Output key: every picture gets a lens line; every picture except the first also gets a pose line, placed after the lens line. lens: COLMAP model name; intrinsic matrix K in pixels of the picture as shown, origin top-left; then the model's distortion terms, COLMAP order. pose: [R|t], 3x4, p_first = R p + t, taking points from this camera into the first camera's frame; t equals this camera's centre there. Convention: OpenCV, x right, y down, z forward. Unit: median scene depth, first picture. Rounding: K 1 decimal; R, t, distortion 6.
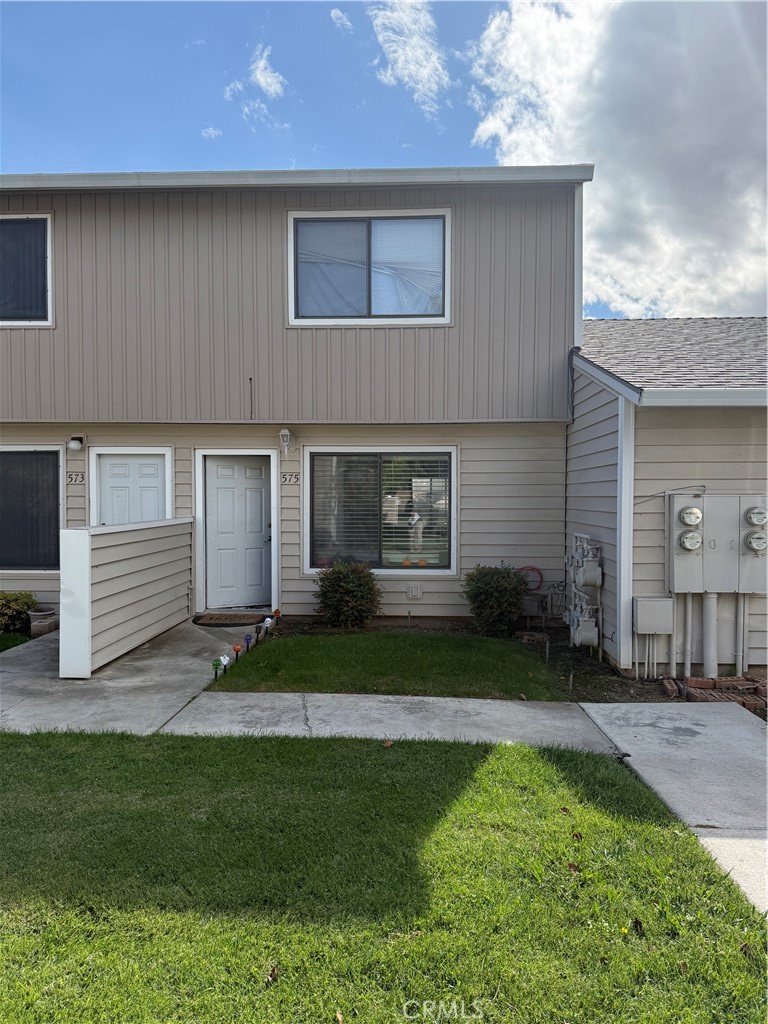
lens RADIAL K [[708.7, 0, 383.3], [0, 708.7, 521.9], [0, 0, 1]] dist [-0.008348, -0.036061]
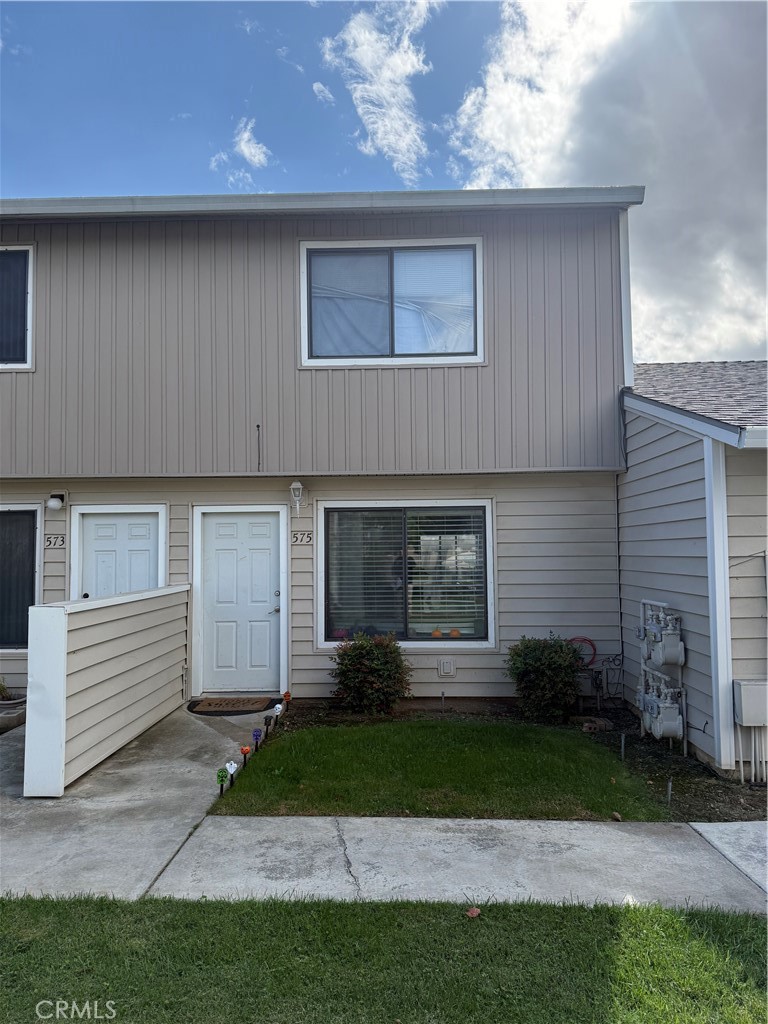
lens RADIAL K [[708.7, 0, 386.2], [0, 708.7, 510.2], [0, 0, 1]] dist [-0.008348, -0.036061]
pose [[0.999682, -0.012002, 0.022188, -0.059780], [0.013966, 0.995788, -0.090619, -0.019679], [-0.021007, 0.090900, 0.995638, 0.161465]]
